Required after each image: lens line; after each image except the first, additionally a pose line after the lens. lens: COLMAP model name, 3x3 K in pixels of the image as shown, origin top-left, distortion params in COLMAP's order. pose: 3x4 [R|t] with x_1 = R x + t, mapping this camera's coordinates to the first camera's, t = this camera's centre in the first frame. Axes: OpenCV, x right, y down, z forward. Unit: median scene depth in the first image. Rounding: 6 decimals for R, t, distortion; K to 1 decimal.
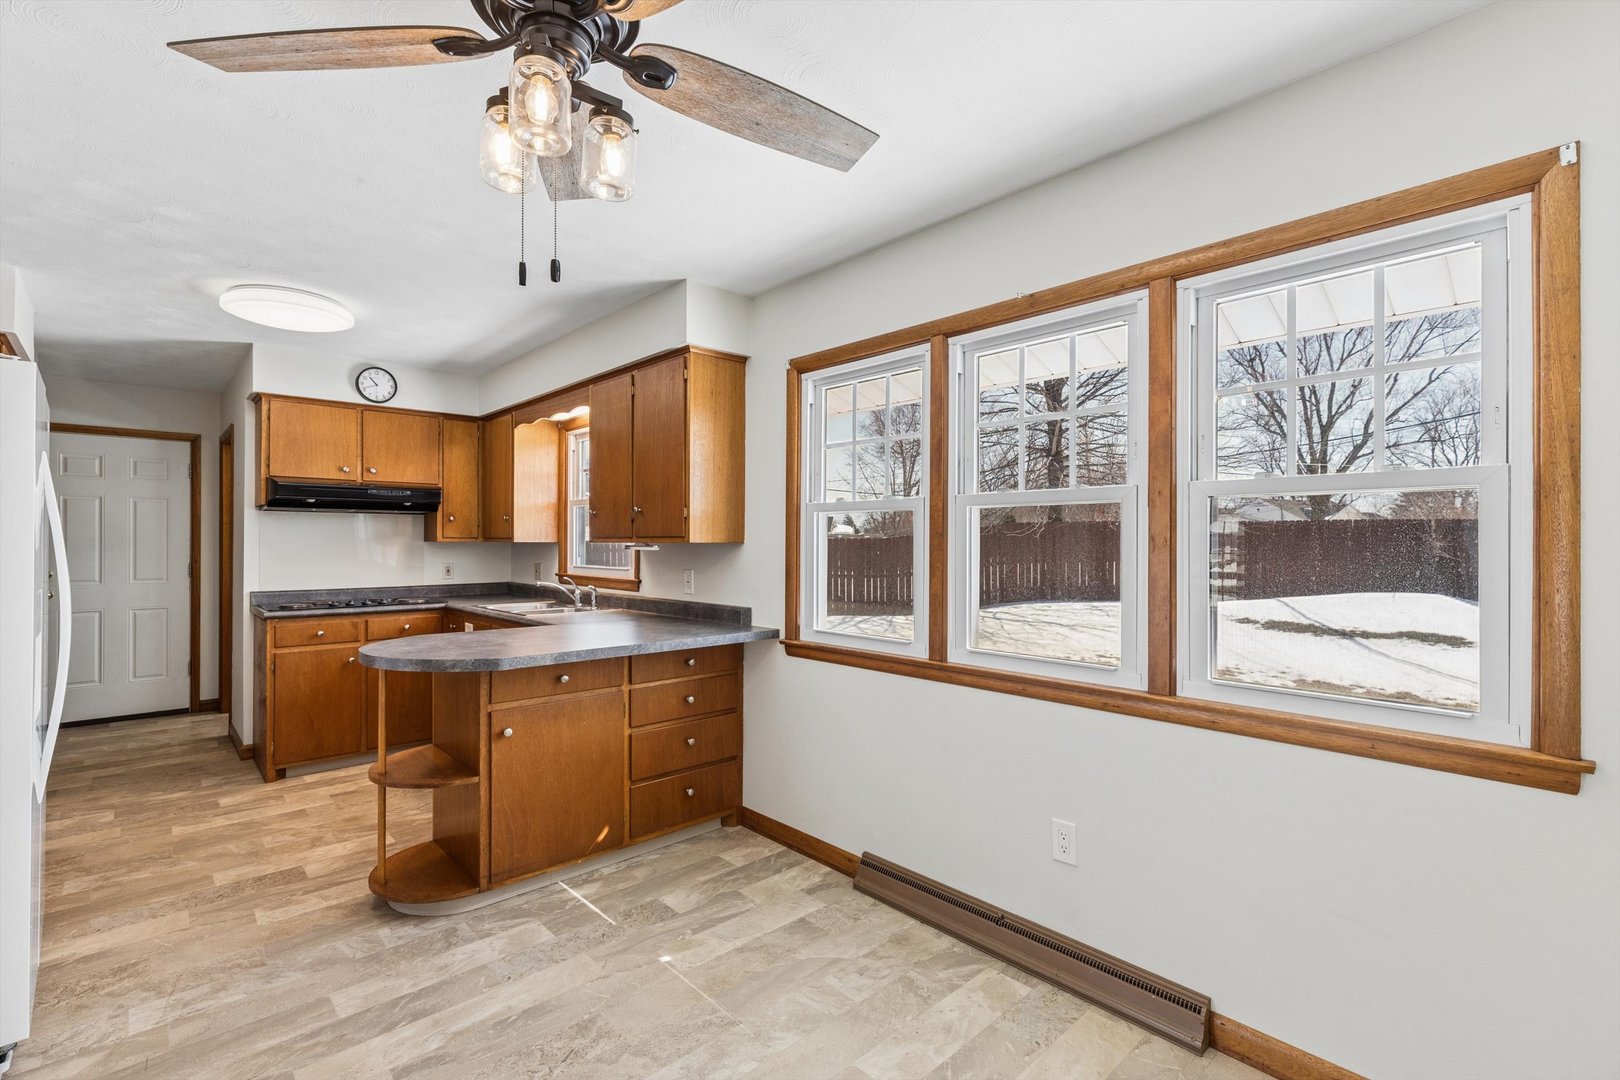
lens RADIAL K [[725.7, 0, 810.4], [0, 725.7, 536.2], [0, 0, 1]] dist [0.003990, 0.000193]
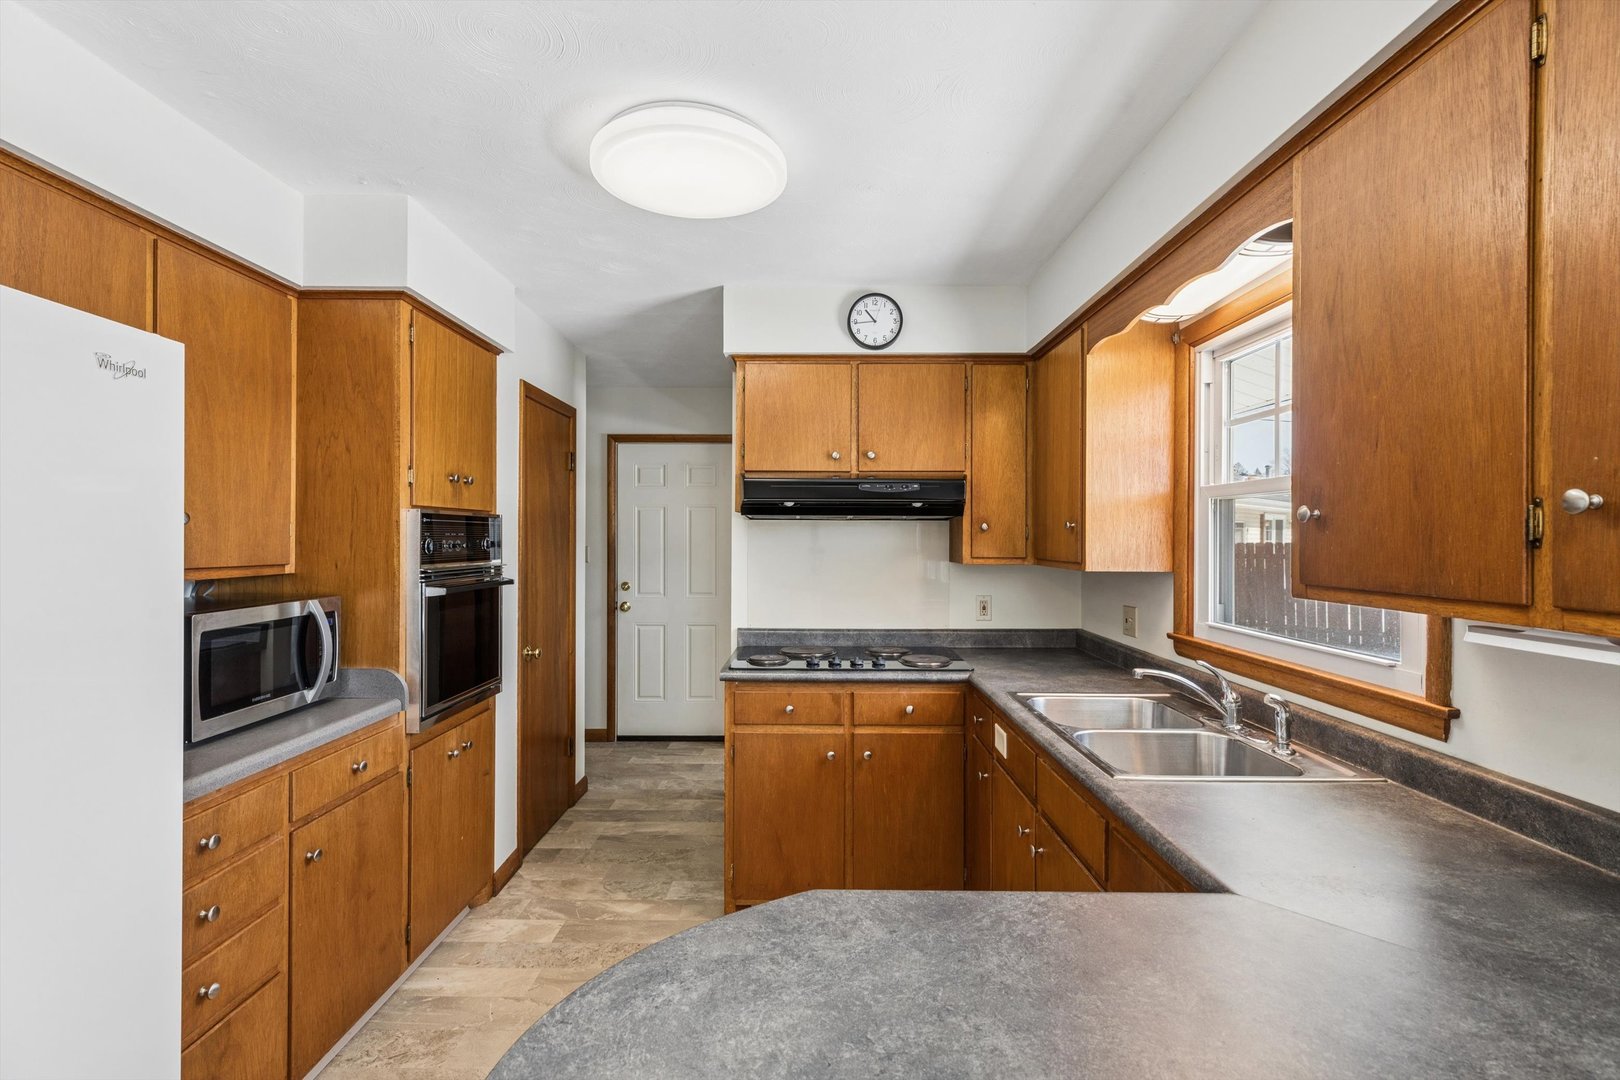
lens RADIAL K [[725.7, 0, 810.4], [0, 725.7, 536.2], [0, 0, 1]] dist [0.003990, 0.000193]
pose [[0.729166, 0.000049, -0.684336, -0.289388], [0.001486, 0.999998, 0.001656, -0.027551], [0.684335, -0.002224, 0.729165, 0.717226]]
